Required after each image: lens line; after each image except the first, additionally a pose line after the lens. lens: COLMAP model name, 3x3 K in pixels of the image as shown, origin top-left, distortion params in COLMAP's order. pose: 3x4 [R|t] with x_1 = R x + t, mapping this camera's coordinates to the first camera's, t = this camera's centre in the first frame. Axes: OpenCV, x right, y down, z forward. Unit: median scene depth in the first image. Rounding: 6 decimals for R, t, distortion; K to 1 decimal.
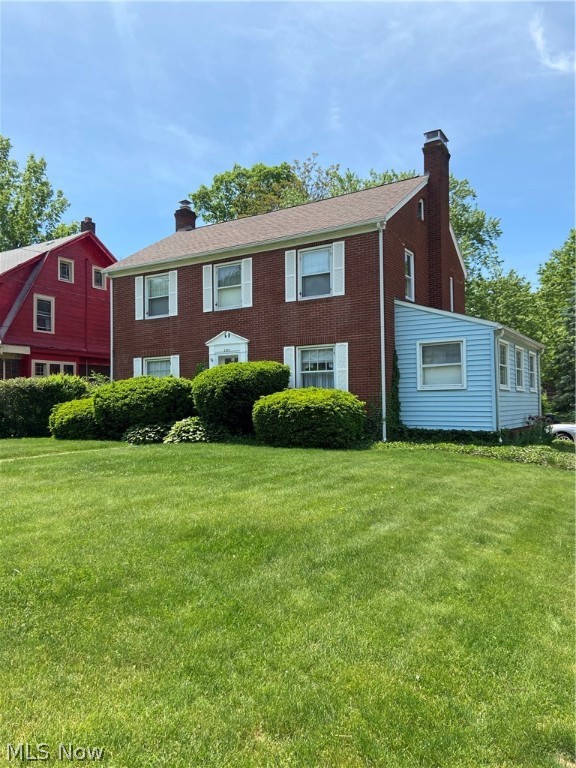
lens RADIAL K [[586.3, 0, 290.6], [0, 586.3, 383.2], [0, 0, 1]] dist [0.041803, -0.045259]
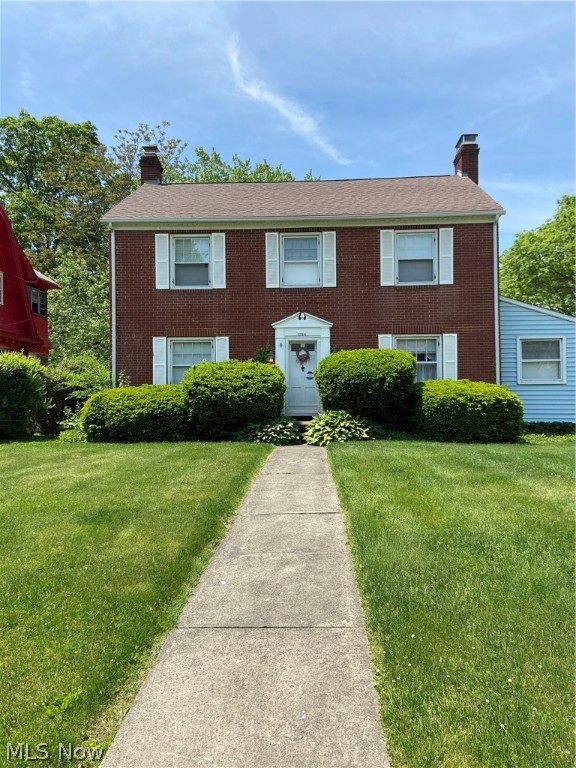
lens RADIAL K [[586.3, 0, 288.7], [0, 586.3, 387.6], [0, 0, 1]] dist [0.041803, -0.045259]
pose [[0.872279, 0.015932, 0.488749, -0.559545], [-0.022635, 0.999713, 0.007809, 0.016608], [-0.488484, -0.017875, 0.872390, 0.257510]]
